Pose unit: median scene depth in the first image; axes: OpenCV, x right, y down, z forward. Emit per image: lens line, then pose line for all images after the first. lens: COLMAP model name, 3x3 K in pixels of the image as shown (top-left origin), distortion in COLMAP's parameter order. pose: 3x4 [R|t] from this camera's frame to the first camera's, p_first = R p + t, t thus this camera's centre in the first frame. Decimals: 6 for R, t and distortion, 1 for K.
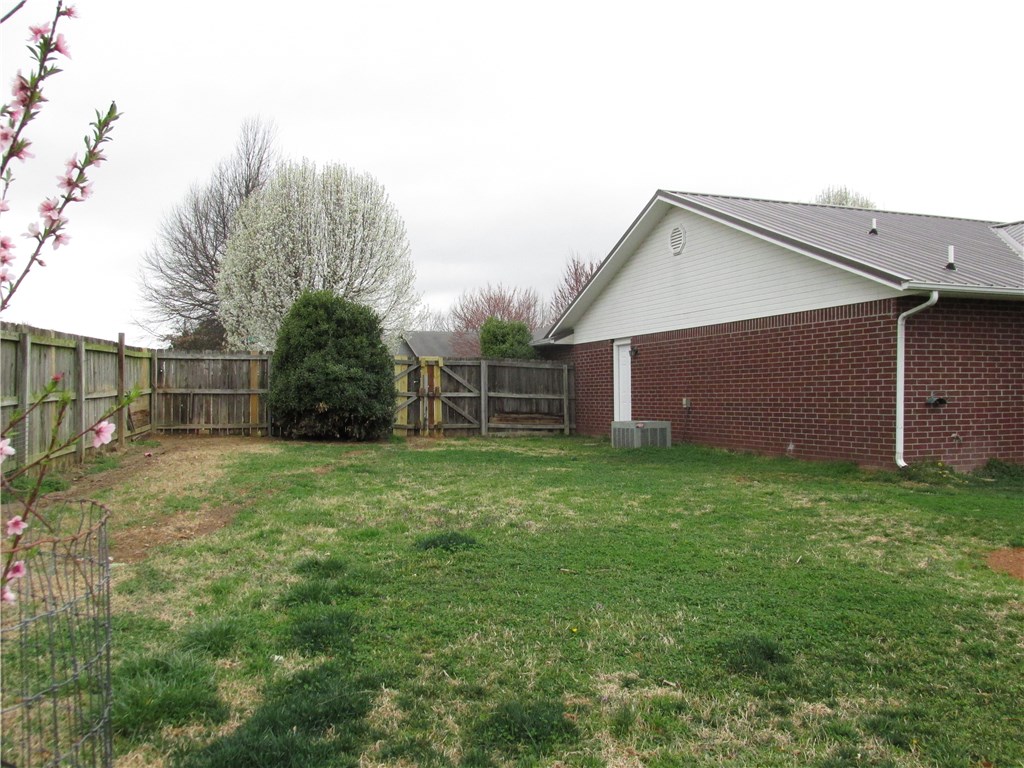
lens RADIAL K [[846.8, 0, 512.0], [0, 846.8, 384.0], [0, 0, 1]] dist [-0.028019, -0.000189]
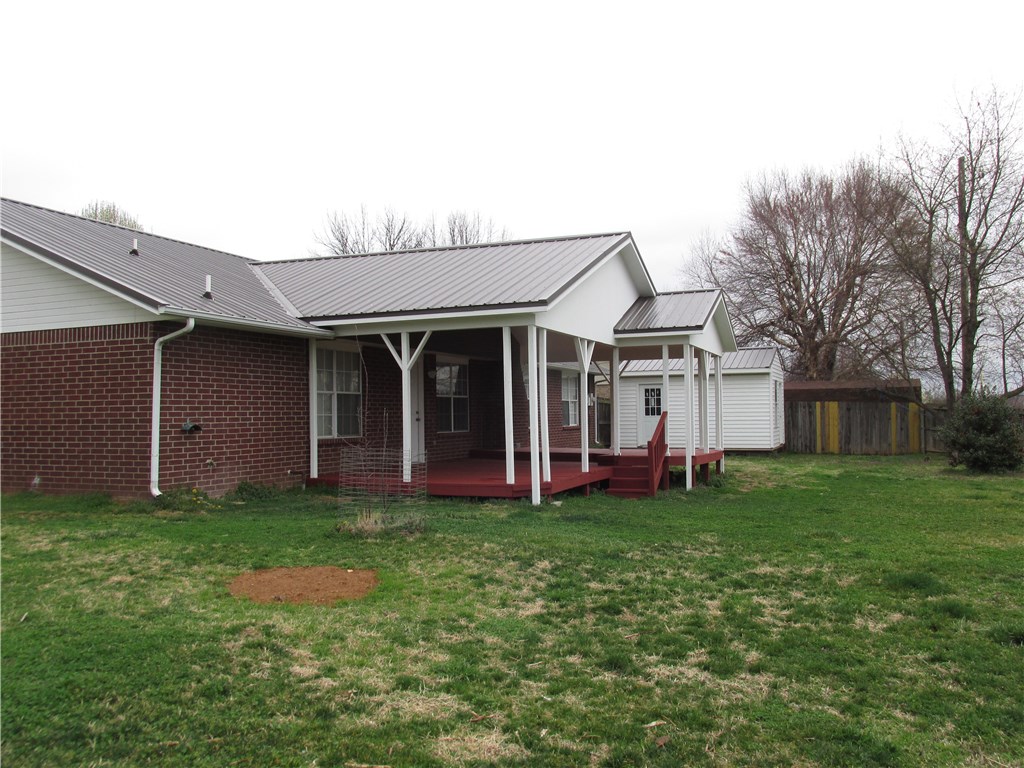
lens RADIAL K [[846.8, 0, 512.0], [0, 846.8, 384.0], [0, 0, 1]] dist [-0.028019, -0.000189]
pose [[0.684051, 0.026588, 0.728950, 0.033809], [-0.004703, 0.999475, -0.032042, -0.001517], [-0.729419, 0.018490, 0.683817, 0.035737]]
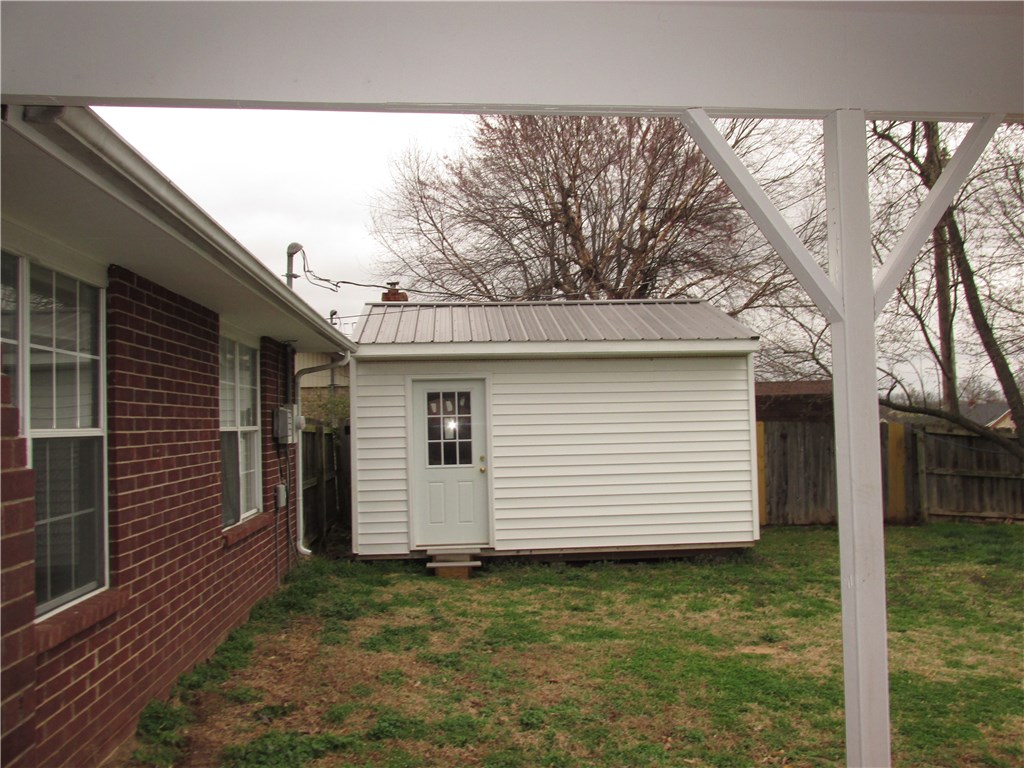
lens RADIAL K [[846.8, 0, 512.0], [0, 846.8, 384.0], [0, 0, 1]] dist [-0.028019, -0.000189]
pose [[0.271326, 0.042383, 0.961554, 1.372007], [0.005875, 0.998938, -0.045689, -0.039240], [-0.962470, 0.018046, 0.270789, 1.218472]]
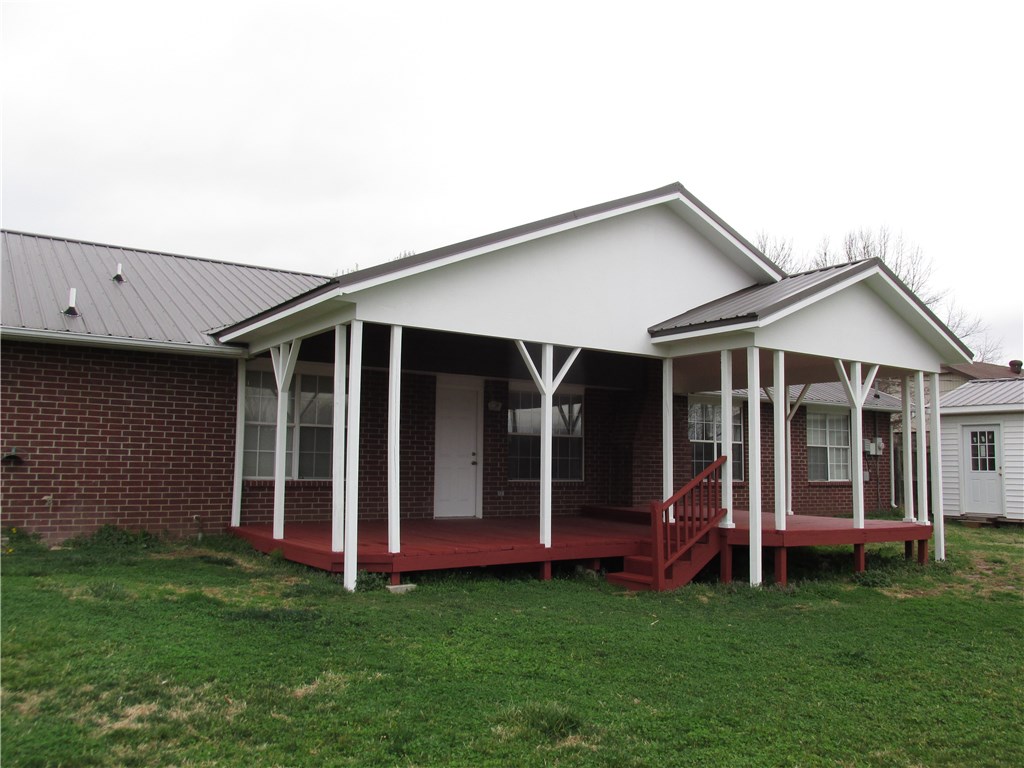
lens RADIAL K [[846.8, 0, 512.0], [0, 846.8, 384.0], [0, 0, 1]] dist [-0.028019, -0.000189]
pose [[0.969256, 0.045291, 0.241849, 0.856175], [-0.024979, 0.995947, -0.086403, 0.005902], [-0.244782, 0.077706, 0.966459, 0.011546]]
